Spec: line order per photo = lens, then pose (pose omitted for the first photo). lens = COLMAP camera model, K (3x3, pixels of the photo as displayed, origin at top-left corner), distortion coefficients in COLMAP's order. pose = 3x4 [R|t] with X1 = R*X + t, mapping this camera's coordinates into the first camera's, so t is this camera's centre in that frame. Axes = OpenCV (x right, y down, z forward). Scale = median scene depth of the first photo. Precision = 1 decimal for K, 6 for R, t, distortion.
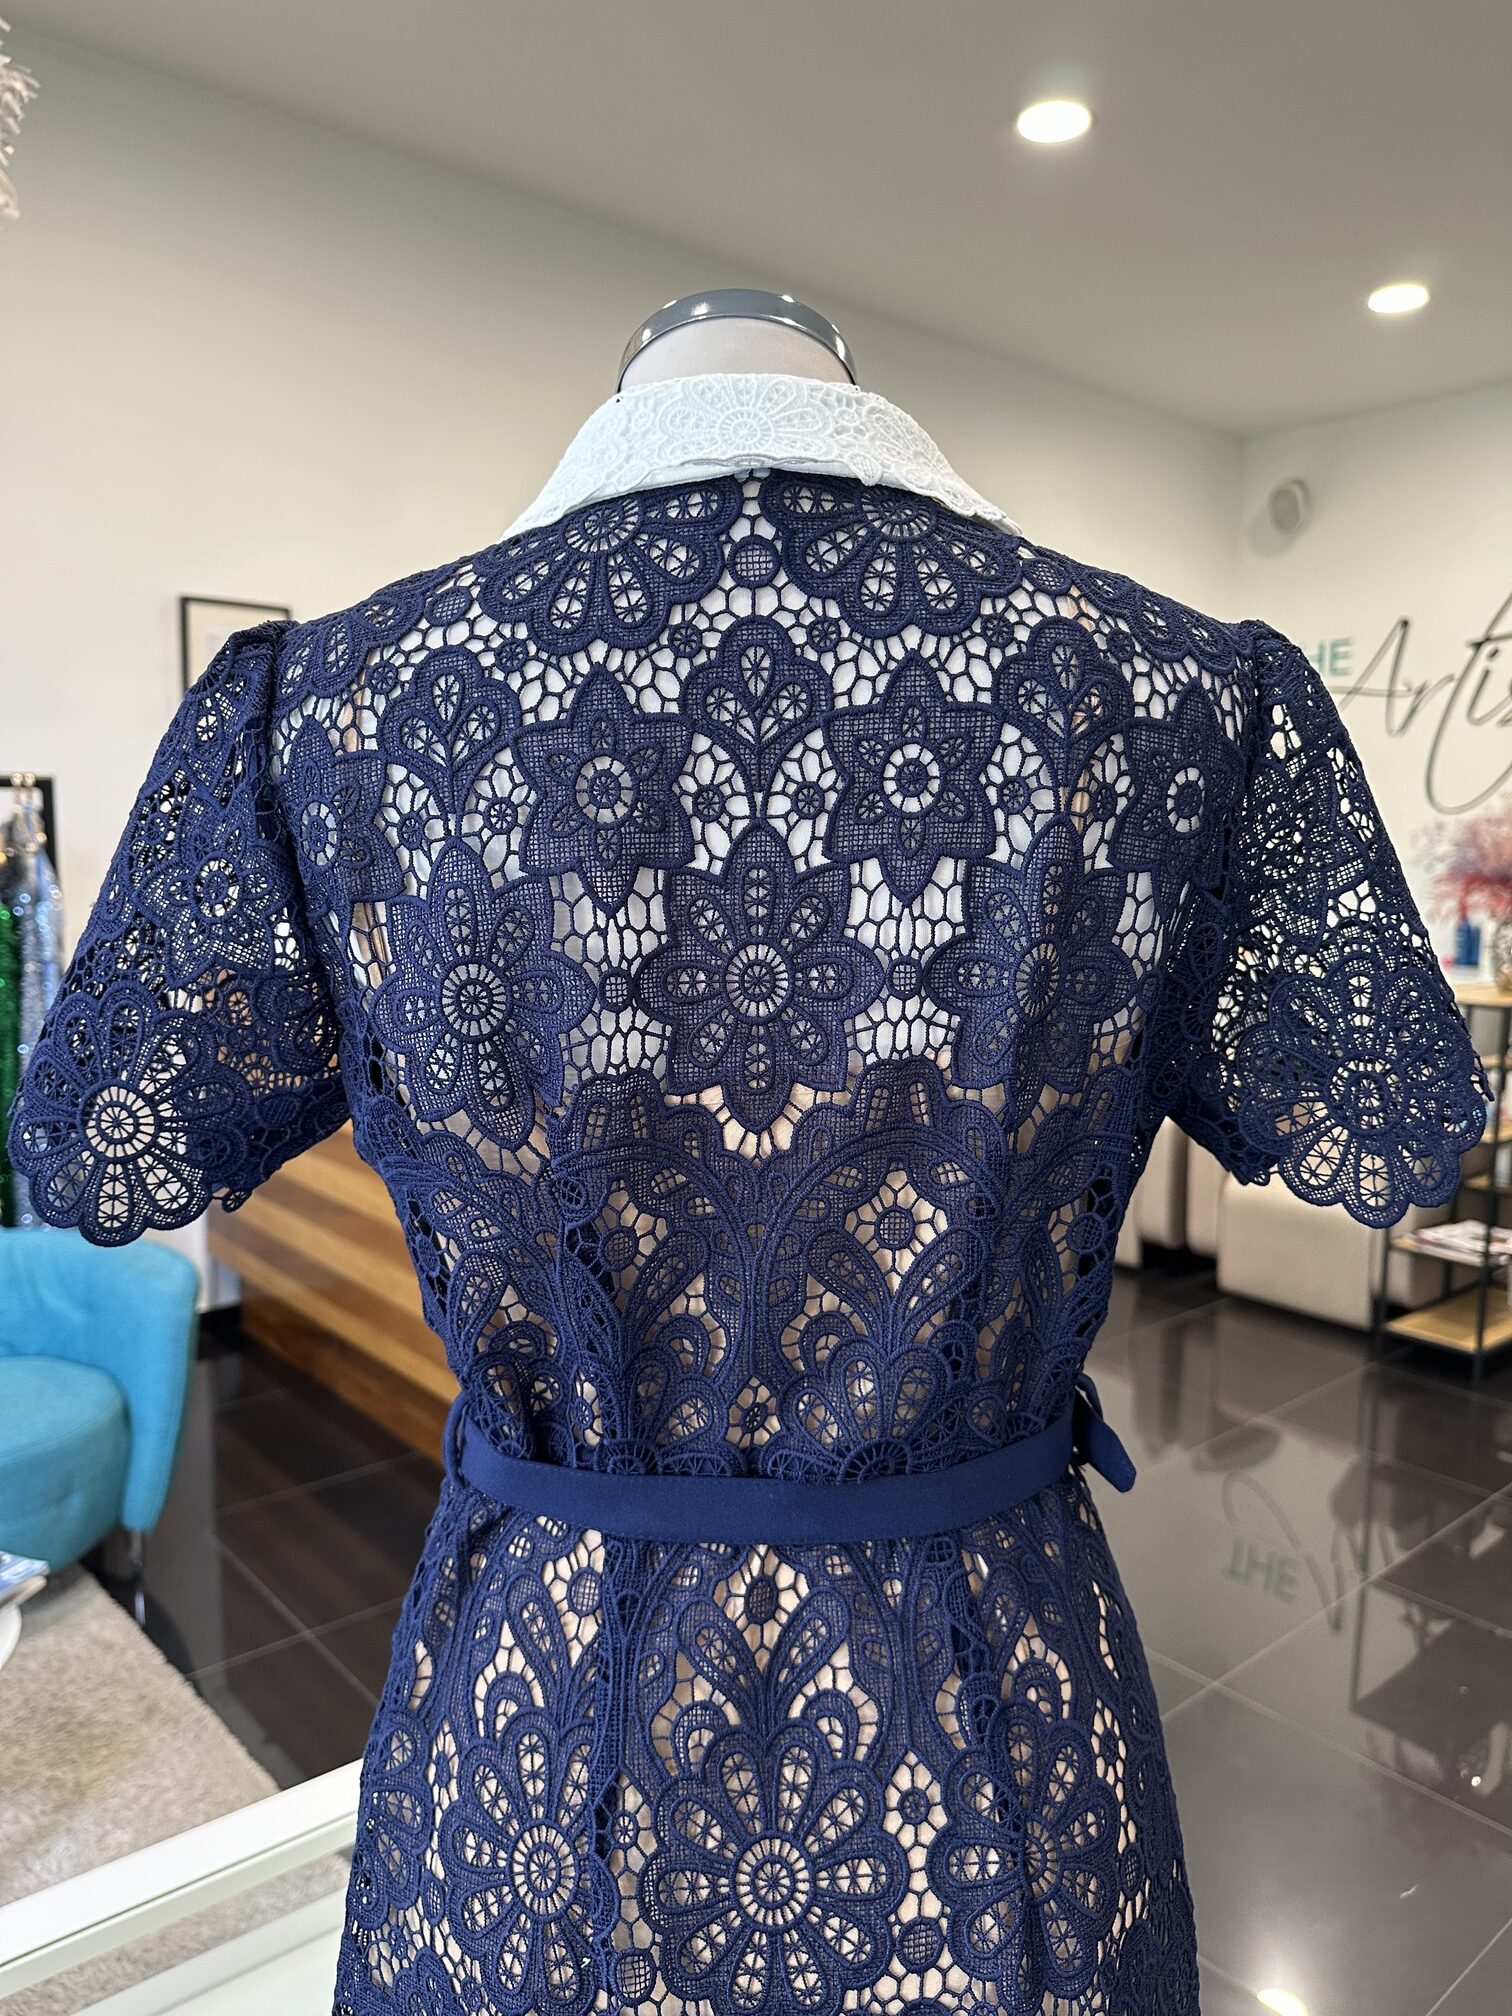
lens RADIAL K [[1440.7, 0, 756.0], [0, 1440.7, 1008.0], [0, 0, 1]] dist [0.171010, -0.377130]
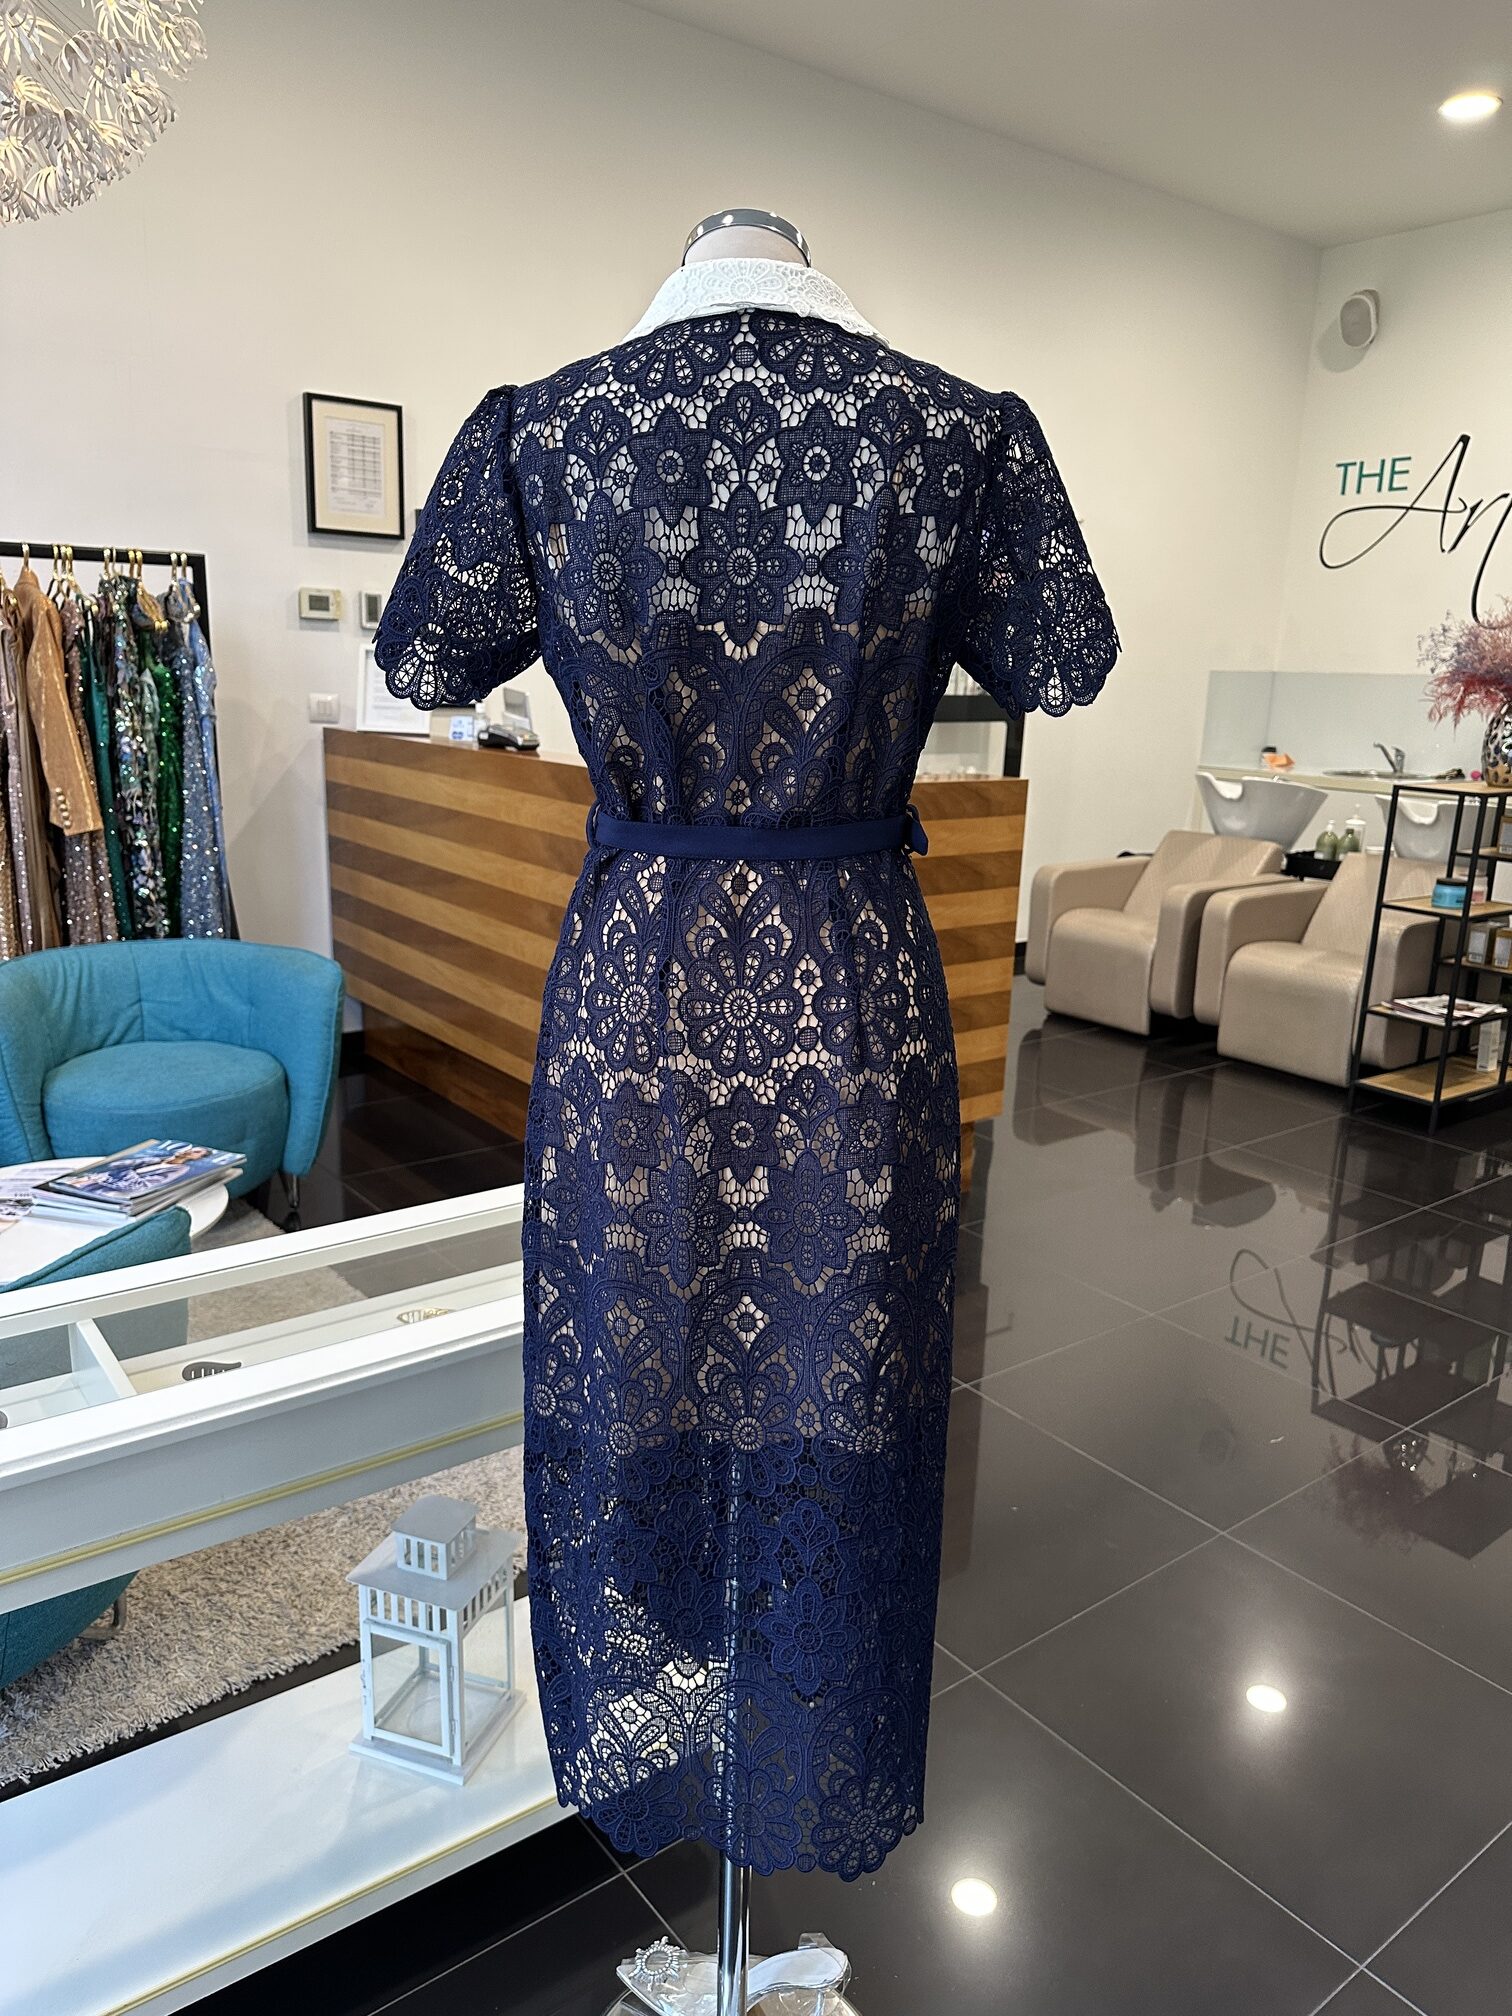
lens RADIAL K [[1428.7, 0, 755.7], [0, 1428.7, 1036.9], [0, 0, 1]] dist [0.136621, -0.368009]
pose [[0.998514, 0.032977, -0.043393, 0.128942], [-0.026453, 0.989347, 0.143150, 0.340813], [0.047651, -0.141790, 0.988749, -1.110119]]
